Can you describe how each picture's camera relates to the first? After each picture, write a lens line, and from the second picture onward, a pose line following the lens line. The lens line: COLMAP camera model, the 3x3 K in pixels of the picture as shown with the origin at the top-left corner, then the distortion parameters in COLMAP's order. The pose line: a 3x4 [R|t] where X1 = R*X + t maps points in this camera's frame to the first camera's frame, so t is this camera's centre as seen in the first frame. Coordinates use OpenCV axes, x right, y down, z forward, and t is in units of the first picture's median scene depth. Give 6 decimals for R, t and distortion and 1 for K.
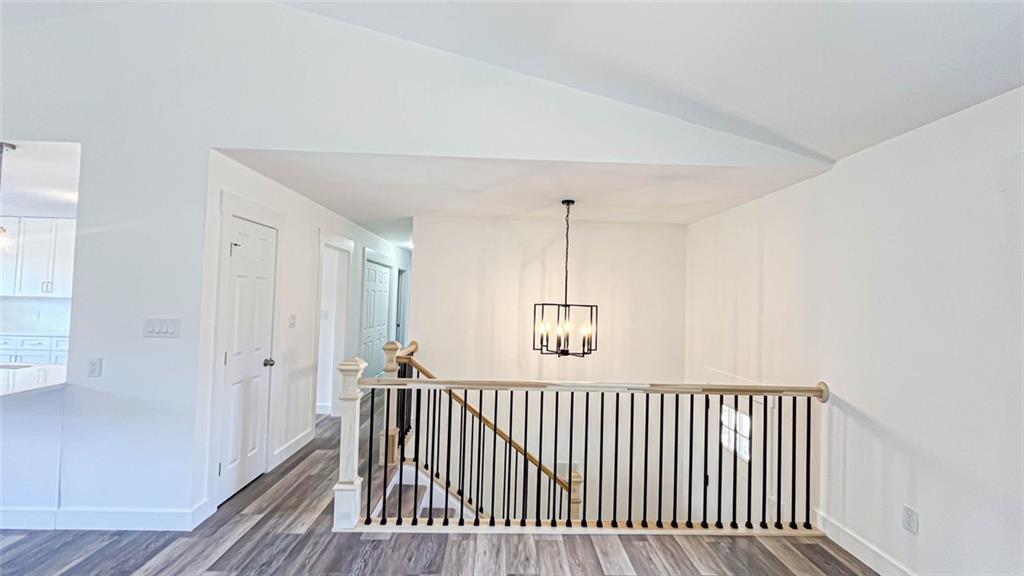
lens RADIAL K [[415.1, 0, 510.3], [0, 415.1, 283.7], [0, 0, 1]] dist [-0.004072, 0.000104]
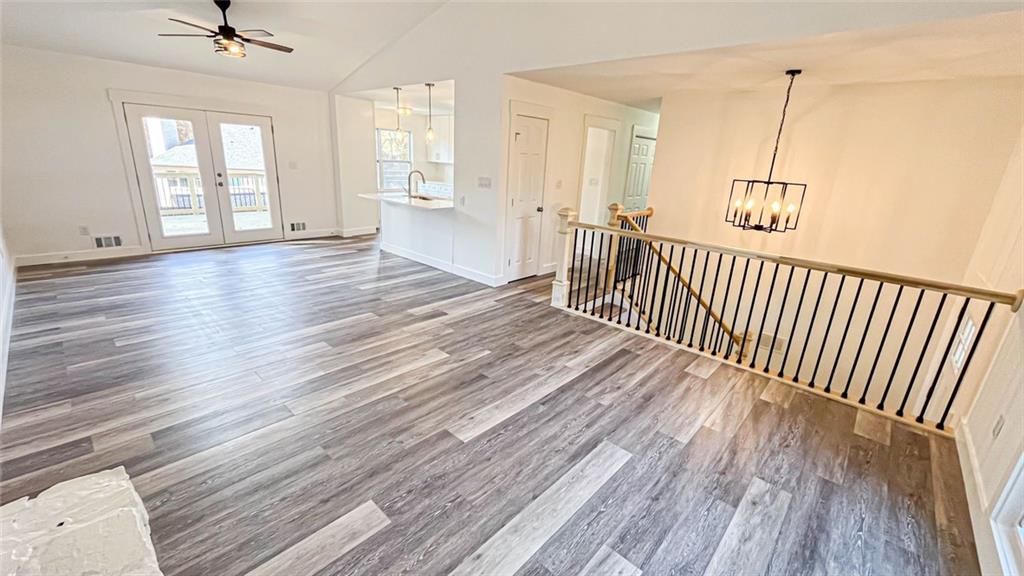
lens RADIAL K [[415.1, 0, 509.9], [0, 415.1, 284.4], [0, 0, 1]] dist [-0.004072, 0.000104]
pose [[0.714035, 0.212899, -0.666954, 0.571189], [-0.004476, 0.954011, 0.299738, -0.017192], [0.700096, -0.211038, 0.682150, -0.293478]]
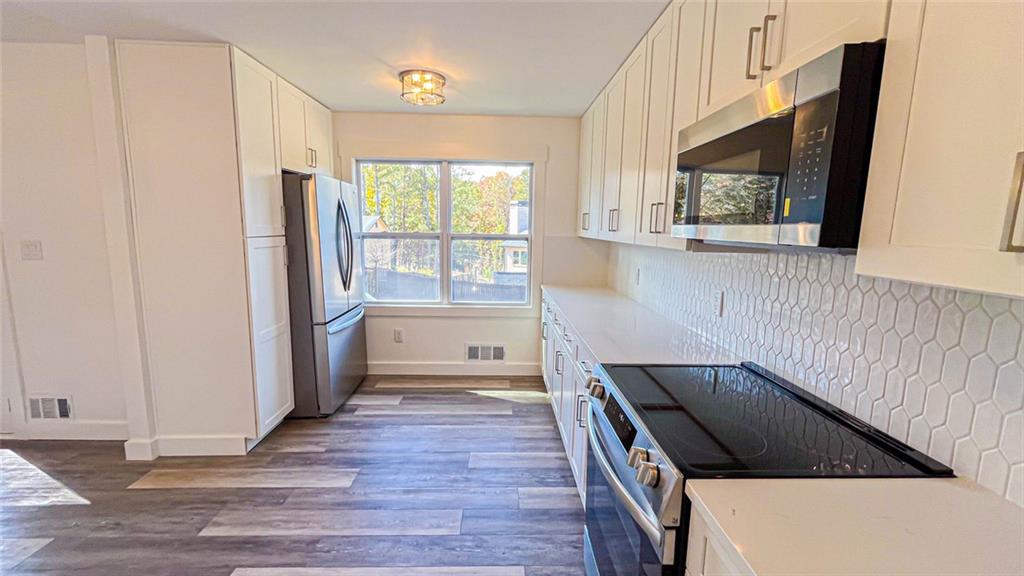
lens RADIAL K [[415.1, 0, 517.8], [0, 415.1, 289.9], [0, 0, 1]] dist [-0.004072, 0.000104]
pose [[0.004095, 0.123602, -0.992323, -1.256746], [0.019890, 0.992125, 0.123659, 0.050113], [0.999794, -0.020244, 0.001604, 1.727608]]
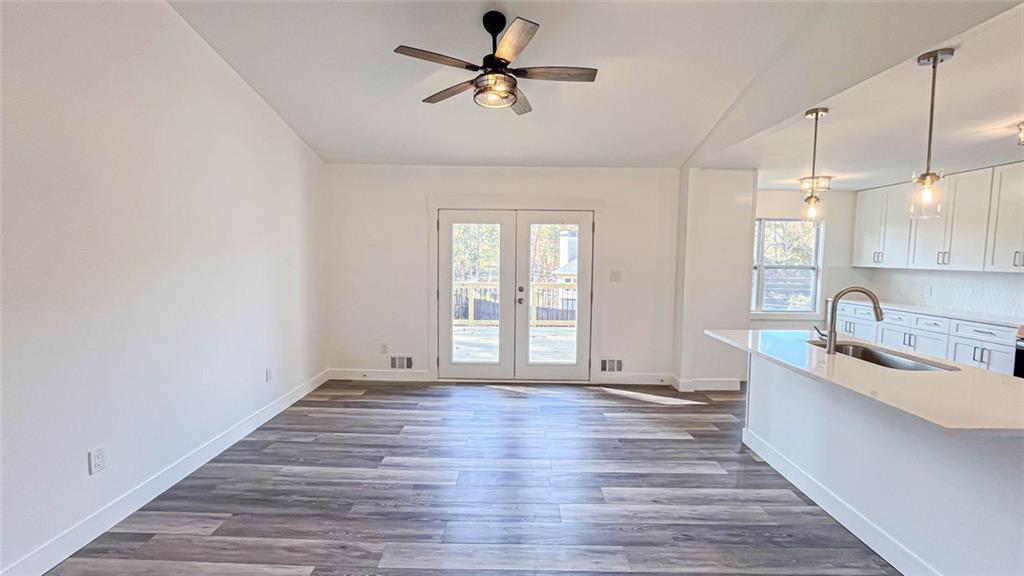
lens RADIAL K [[415.1, 0, 509.8], [0, 415.1, 284.9], [0, 0, 1]] dist [-0.004072, 0.000104]
pose [[-0.038415, 0.045460, -0.998227, -0.468650], [0.027401, 0.998637, 0.044424, 0.001737], [0.998886, -0.025646, -0.039608, 0.282207]]
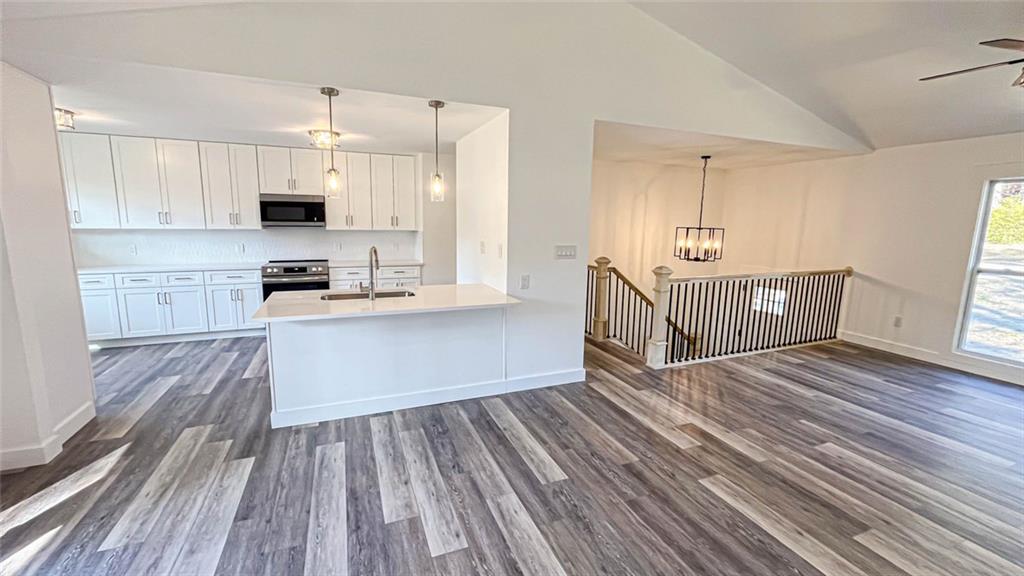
lens RADIAL K [[415.1, 0, 509.8], [0, 415.1, 283.8], [0, 0, 1]] dist [-0.004072, 0.000104]
pose [[0.937725, -0.066054, 0.341040, -1.426141], [-0.003559, 0.979877, 0.199571, -0.066737], [-0.347360, -0.188357, 0.918620, -0.251180]]
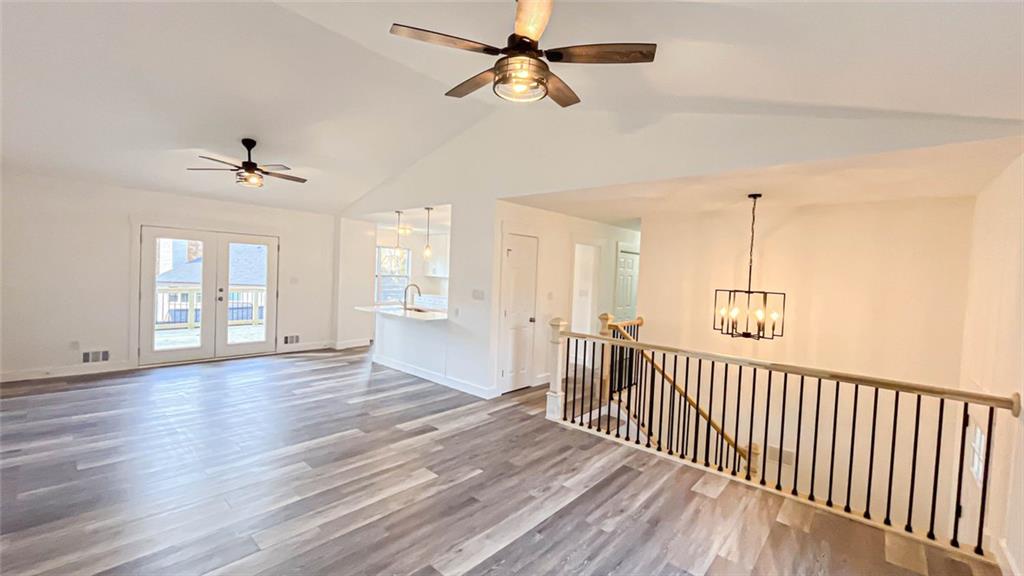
lens RADIAL K [[415.1, 0, 509.8], [0, 415.1, 283.7], [0, 0, 1]] dist [-0.004072, 0.000104]
pose [[0.723683, 0.022359, -0.689770, 0.586768], [0.004378, 0.999306, 0.036986, -0.016715], [0.690118, -0.029786, 0.723083, -0.297800]]
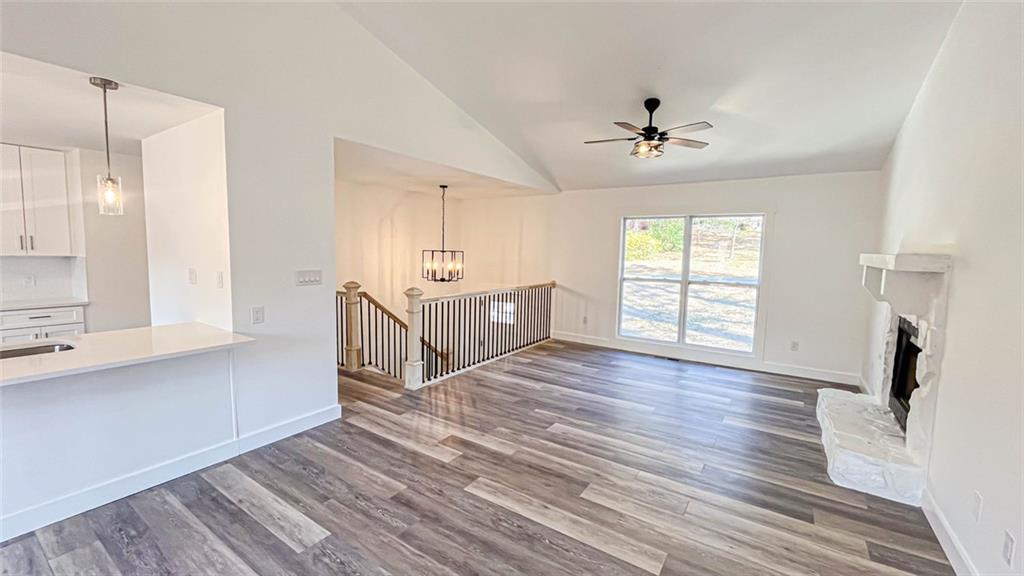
lens RADIAL K [[415.1, 0, 510.9], [0, 415.1, 283.6], [0, 0, 1]] dist [-0.004072, 0.000104]
pose [[0.582896, -0.085754, 0.808009, -1.423489], [-0.035510, 0.990777, 0.130768, -0.060462], [-0.811771, -0.104917, 0.574475, -0.227443]]
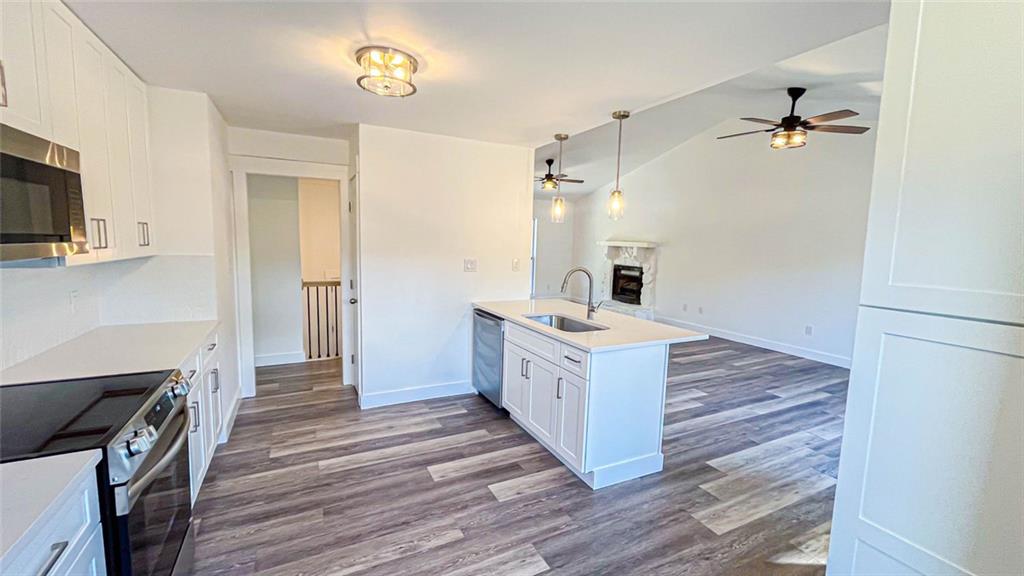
lens RADIAL K [[415.1, 0, 519.2], [0, 415.1, 293.9], [0, 0, 1]] dist [-0.004072, 0.000104]
pose [[-0.437158, -0.153443, 0.886199, -2.323410], [-0.078311, 0.988091, 0.132455, 0.008378], [-0.895969, -0.011495, -0.443968, 1.634362]]
